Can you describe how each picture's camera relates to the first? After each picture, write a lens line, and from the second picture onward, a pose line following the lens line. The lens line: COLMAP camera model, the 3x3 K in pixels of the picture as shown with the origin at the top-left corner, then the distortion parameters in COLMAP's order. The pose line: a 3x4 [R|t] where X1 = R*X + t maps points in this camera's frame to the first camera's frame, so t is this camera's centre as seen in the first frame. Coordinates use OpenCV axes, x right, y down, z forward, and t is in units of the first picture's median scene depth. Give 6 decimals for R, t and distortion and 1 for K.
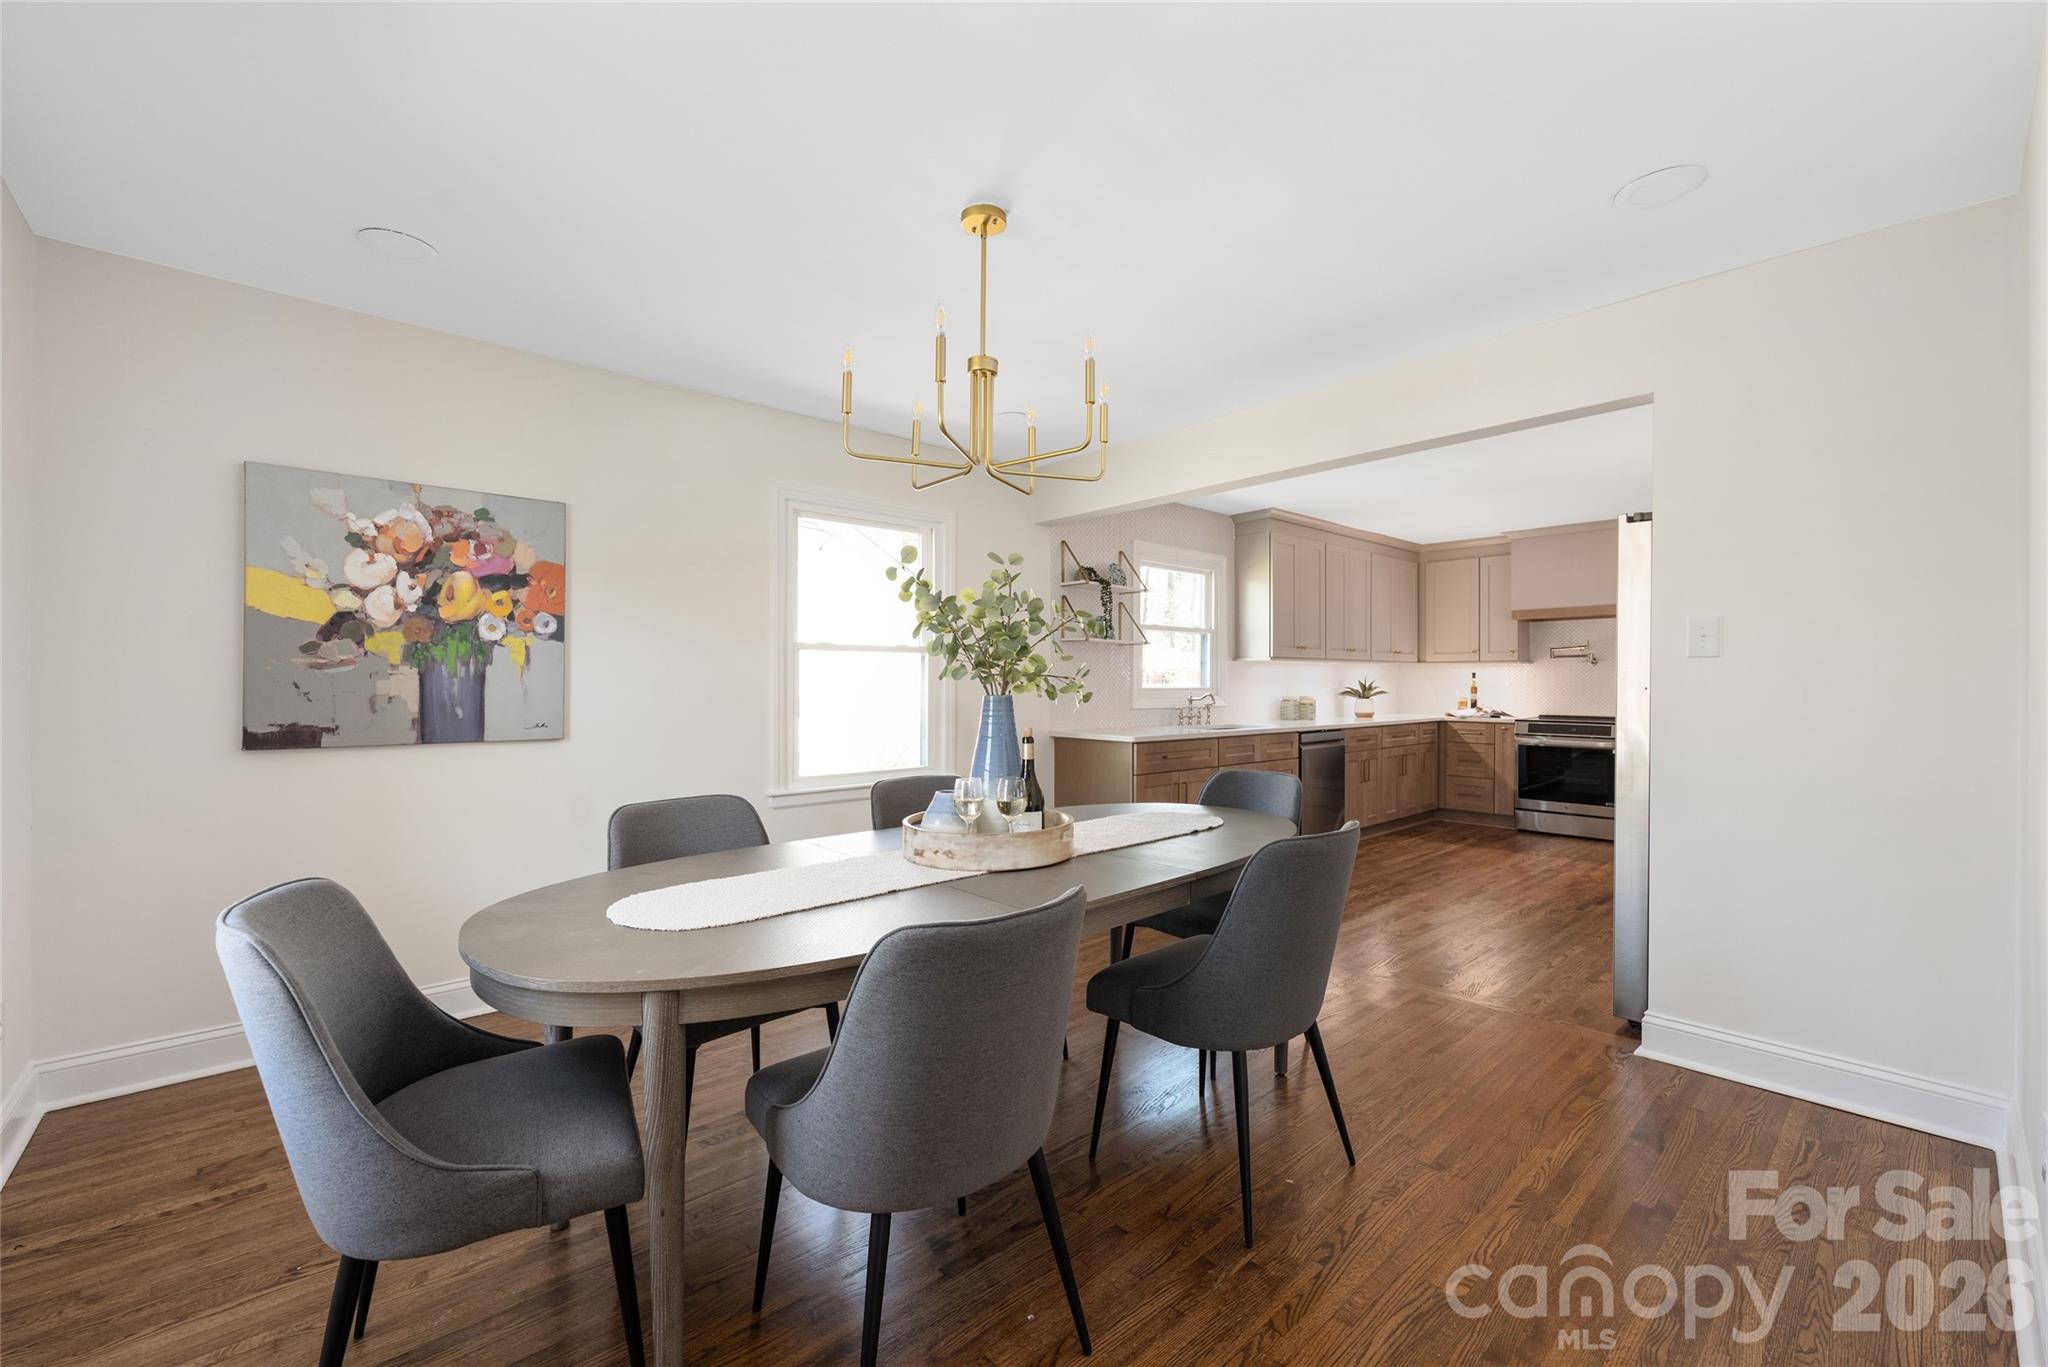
lens RADIAL K [[825.8, 0, 1014.5], [0, 825.8, 687.3], [0, 0, 1]] dist [-0.004797, 0.000176]
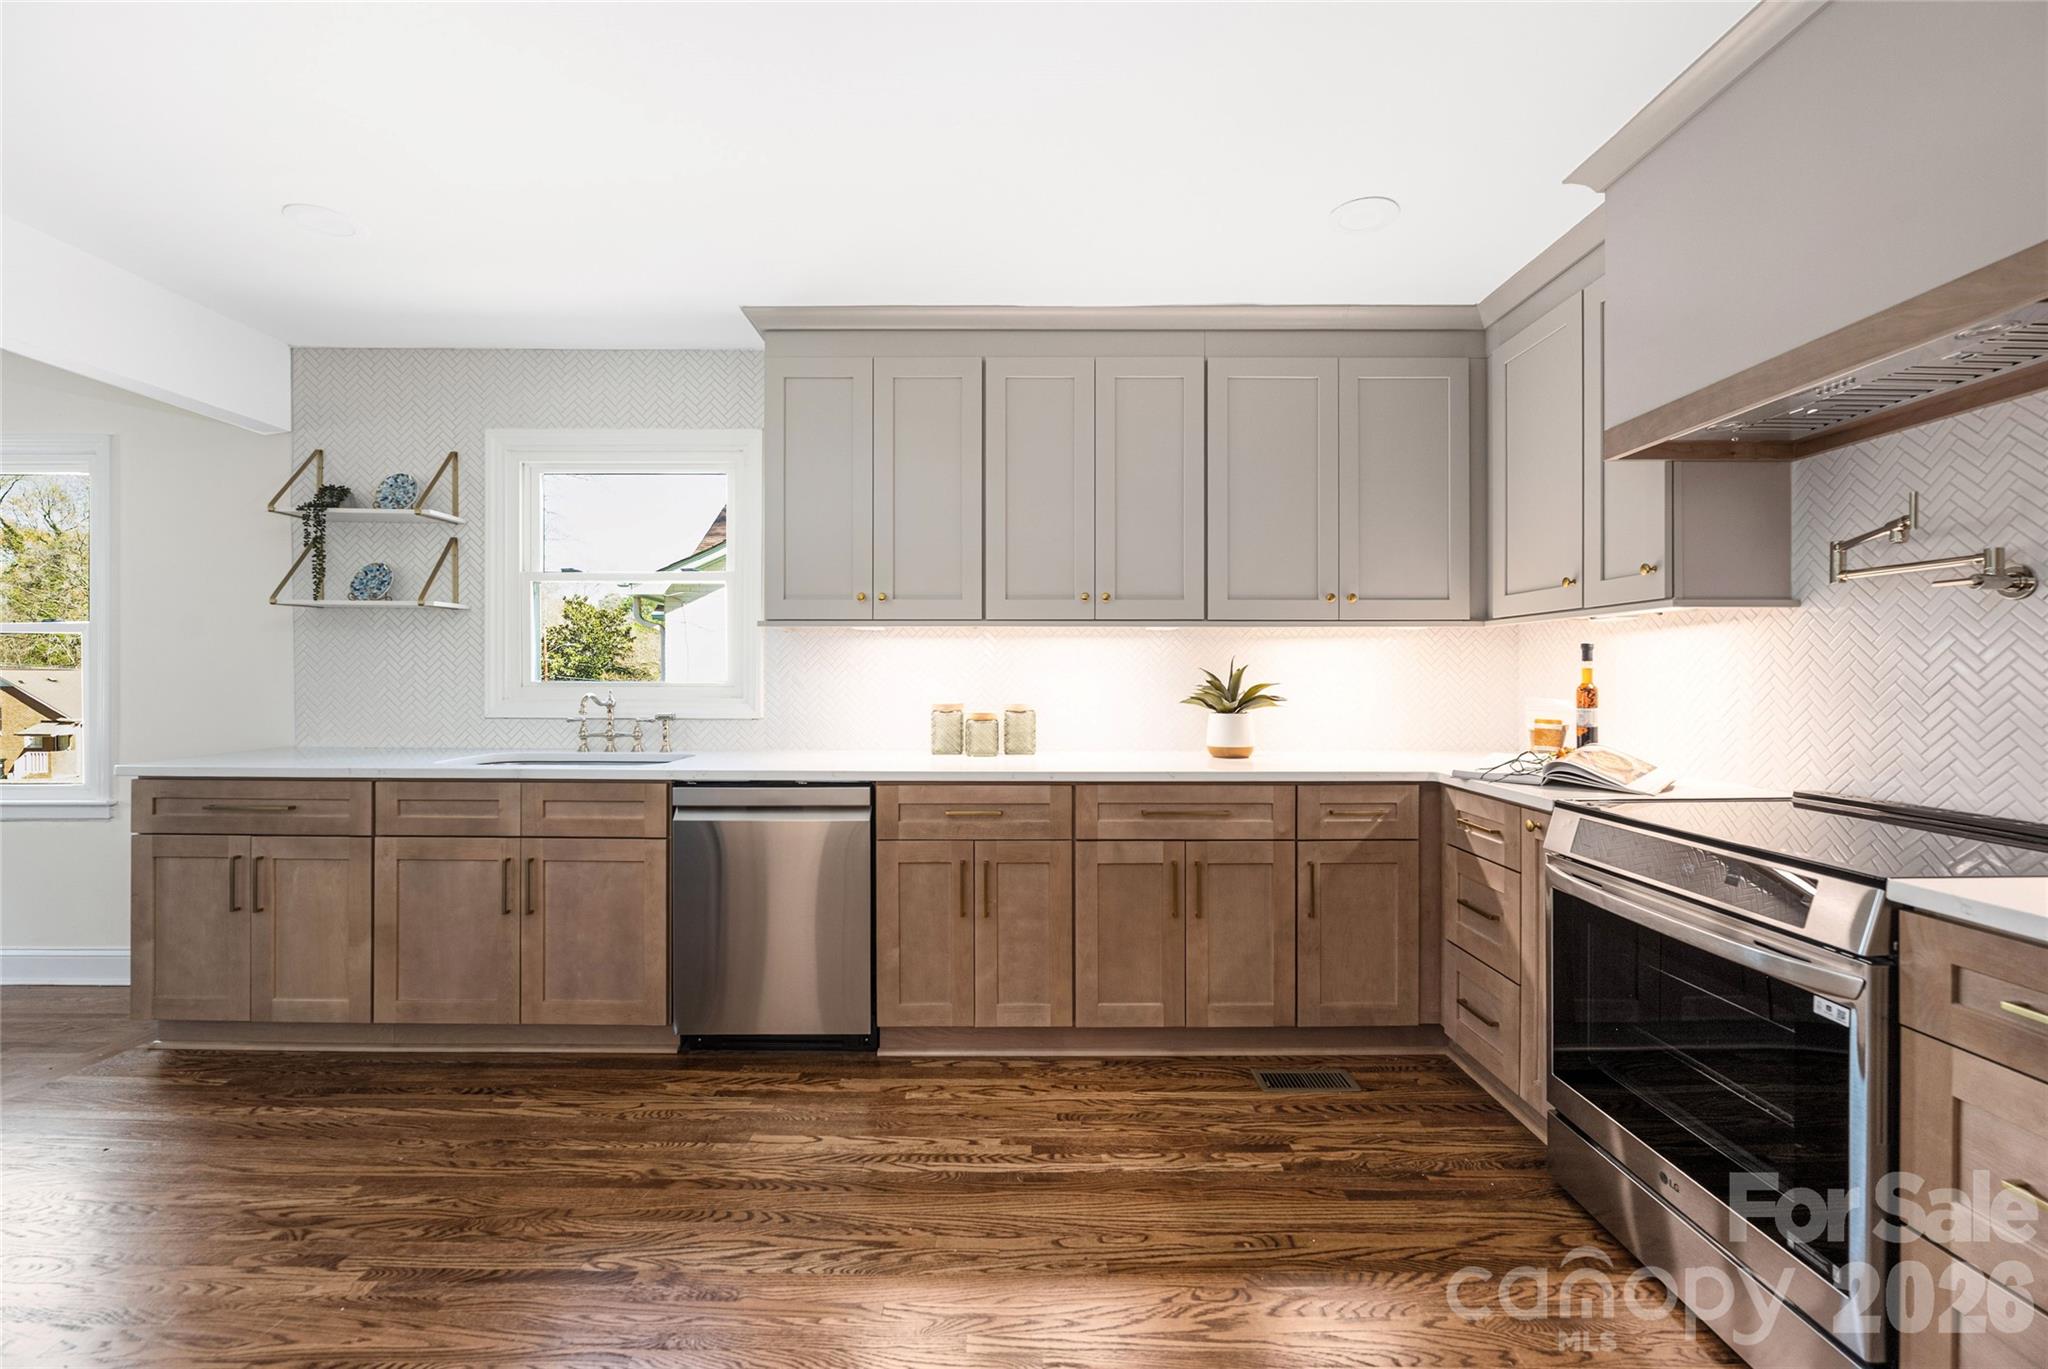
lens RADIAL K [[825.8, 0, 1020.9], [0, 825.8, 680.7], [0, 0, 1]] dist [-0.004797, 0.000176]
pose [[0.748649, 0.004620, -0.662950, 0.662822], [-0.006277, 0.999980, -0.000119, -0.001888], [0.662936, 0.004250, 0.748664, 0.660979]]
